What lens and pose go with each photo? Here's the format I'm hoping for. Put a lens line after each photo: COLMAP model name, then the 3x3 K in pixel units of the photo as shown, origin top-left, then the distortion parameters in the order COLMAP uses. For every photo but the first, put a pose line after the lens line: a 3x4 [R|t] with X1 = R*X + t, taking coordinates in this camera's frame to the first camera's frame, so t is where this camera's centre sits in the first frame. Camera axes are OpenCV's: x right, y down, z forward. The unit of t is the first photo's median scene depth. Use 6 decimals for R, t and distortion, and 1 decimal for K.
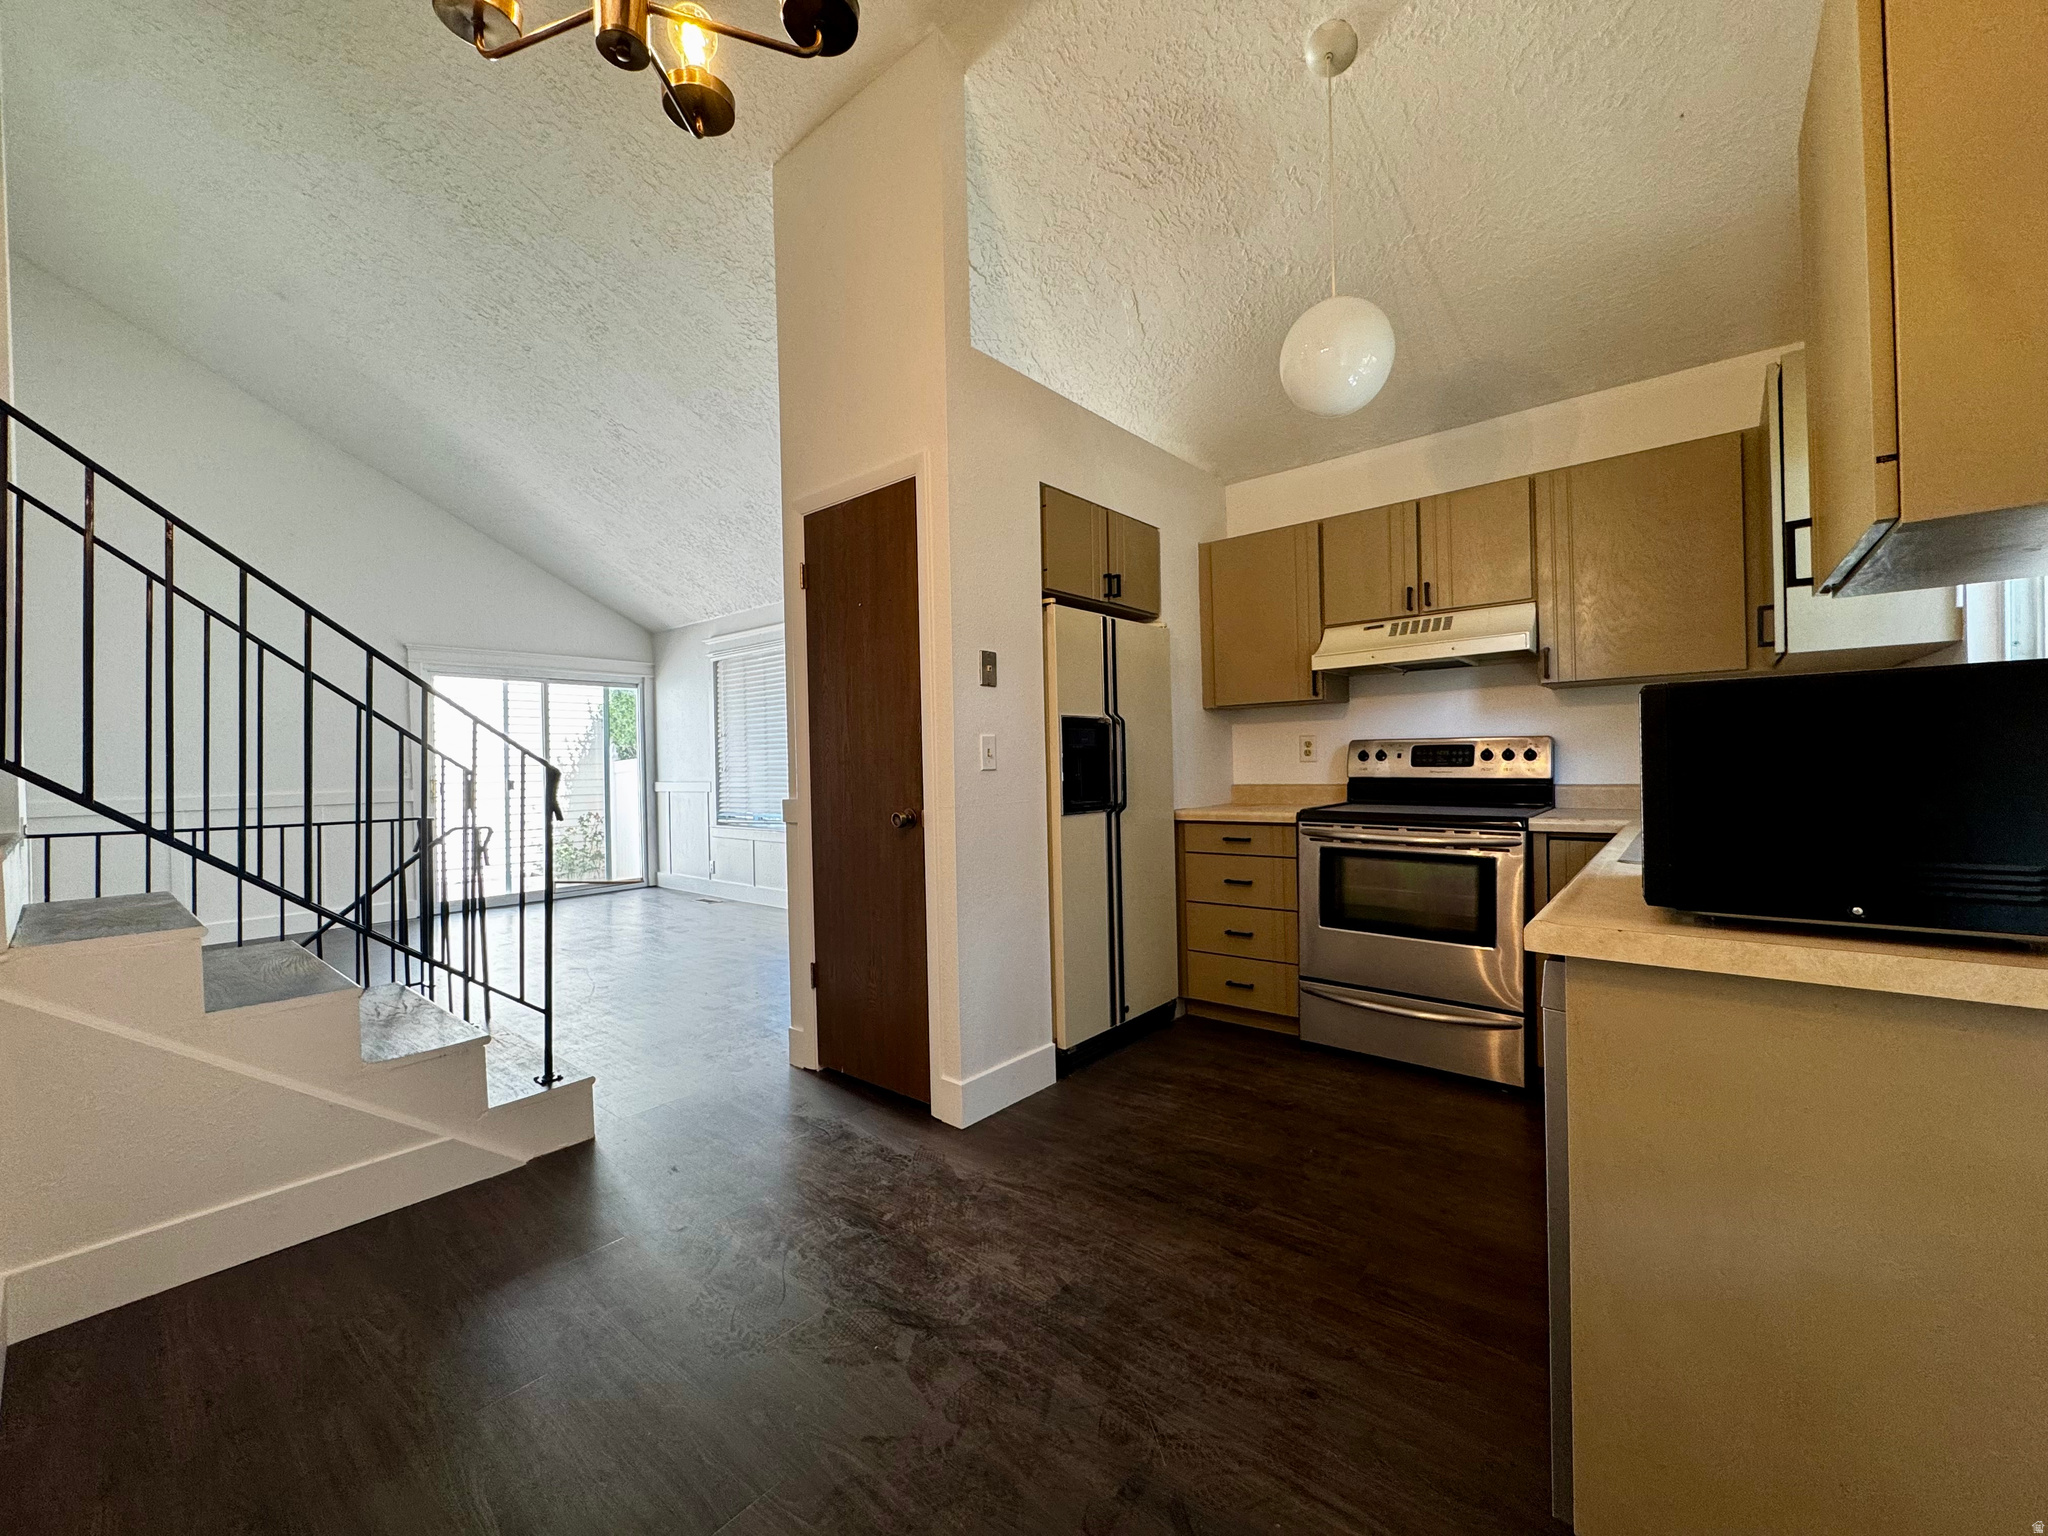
lens RADIAL K [[817.5, 0, 1021.2], [0, 817.5, 762.3], [0, 0, 1]] dist [0.000255, 0.000396]
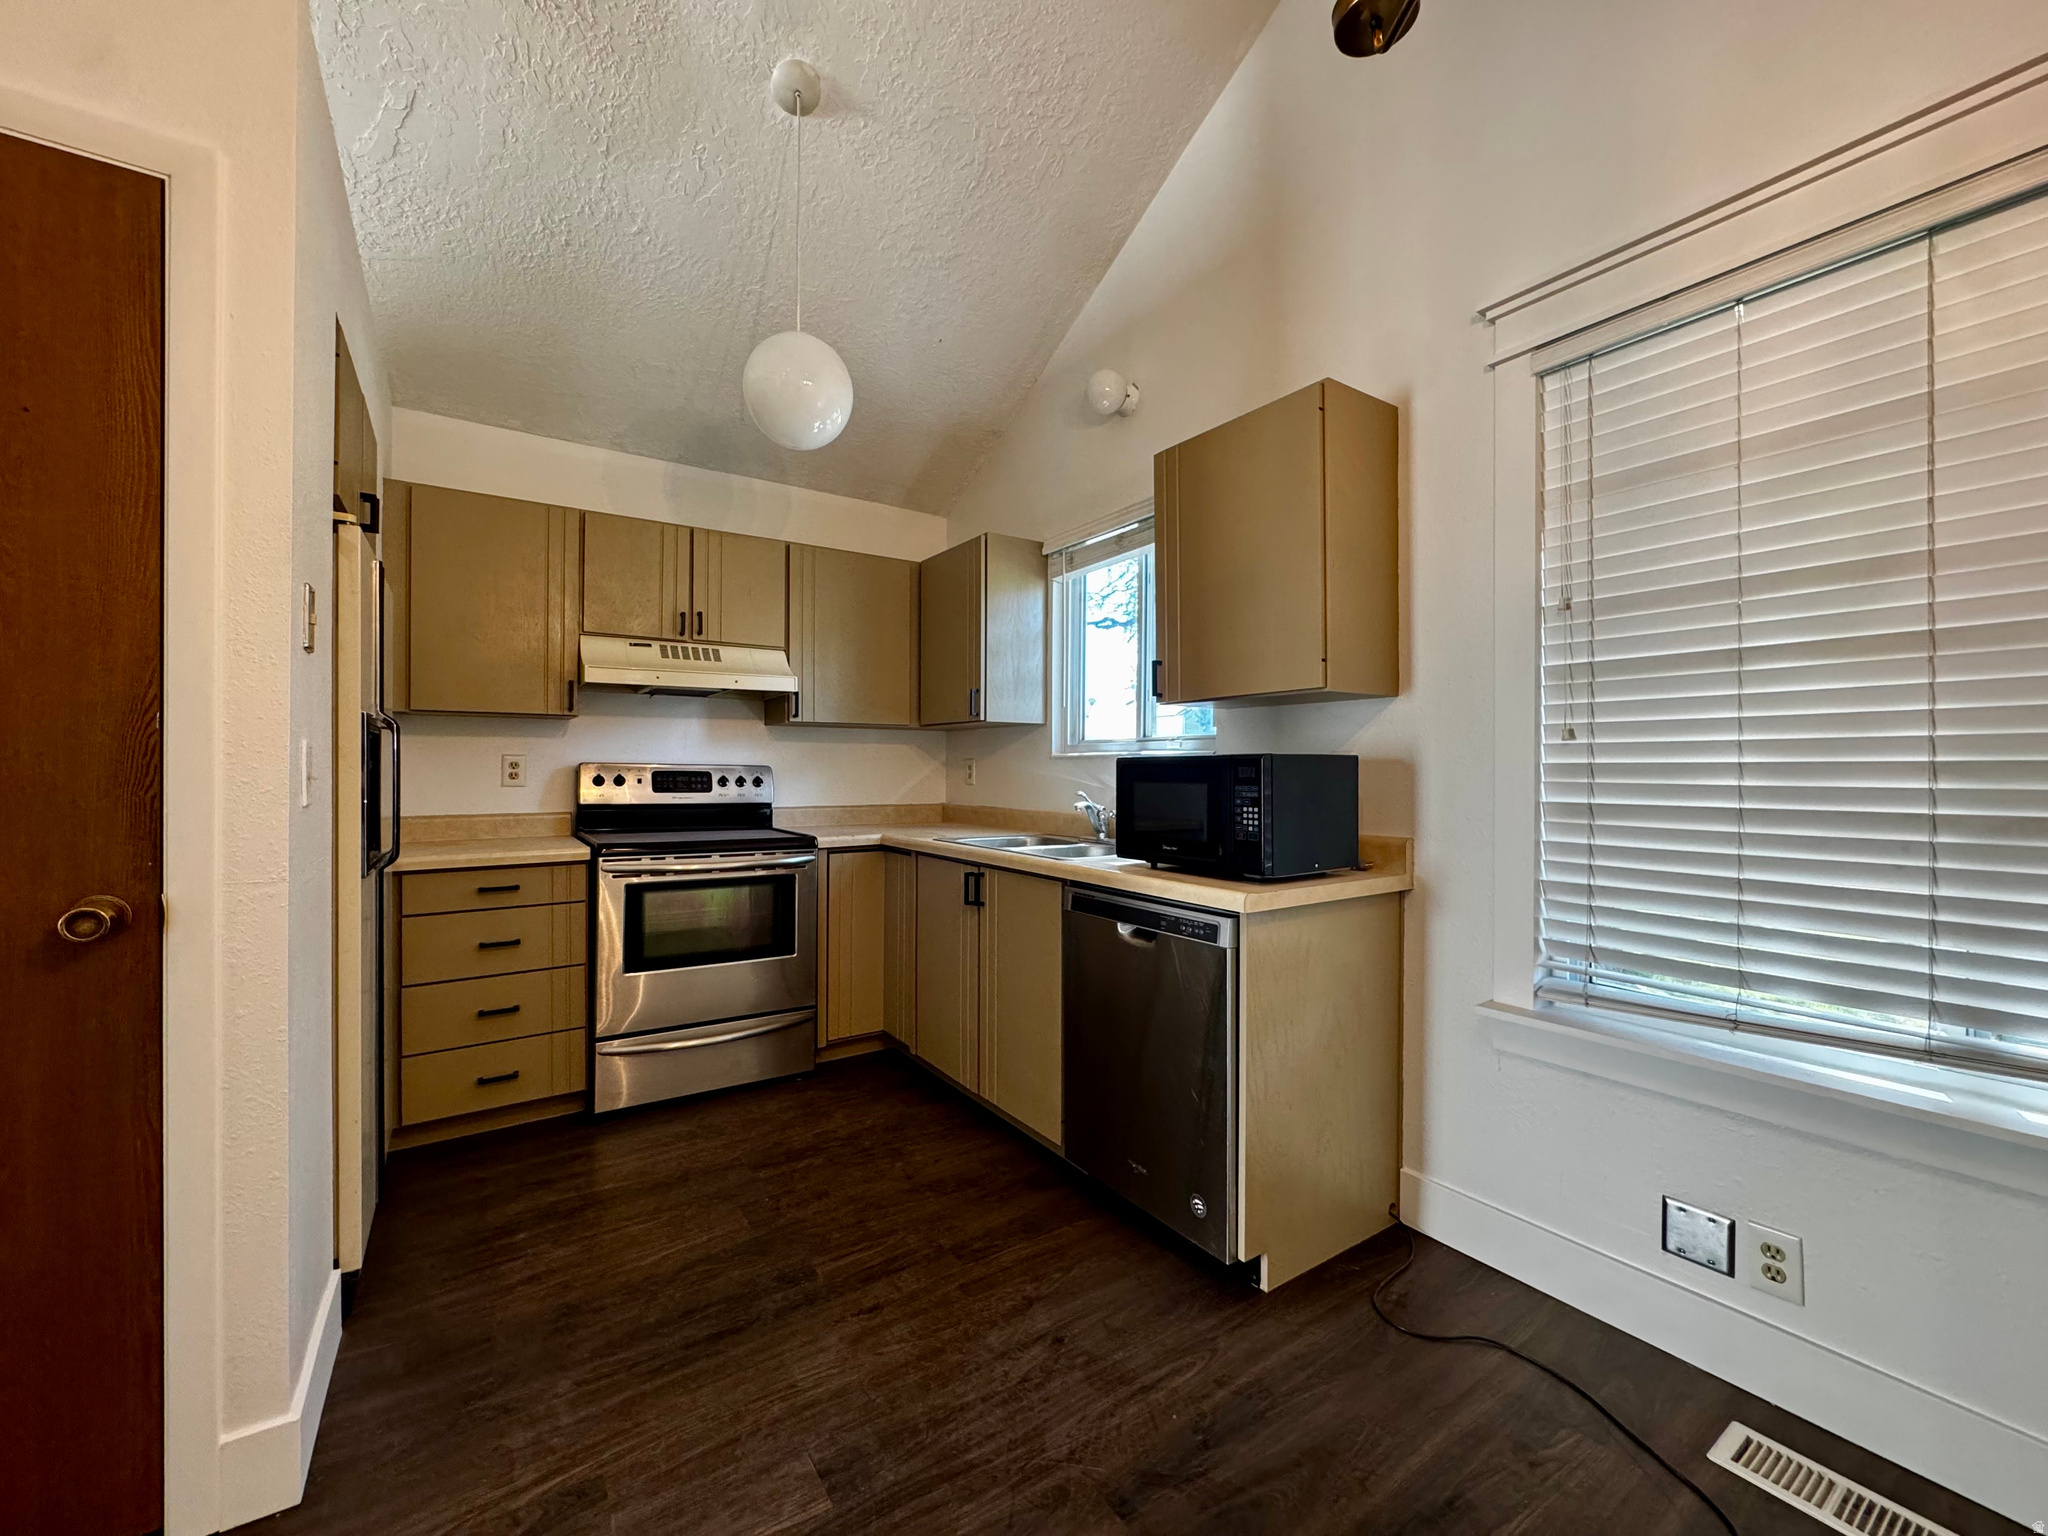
lens RADIAL K [[817.5, 0, 1020.9], [0, 817.5, 766.3], [0, 0, 1]] dist [0.000255, 0.000396]
pose [[0.272681, 0.025386, 0.961770, -0.382523], [-0.008049, 0.999677, -0.024105, -0.006822], [-0.962071, -0.001168, 0.272797, 0.352614]]
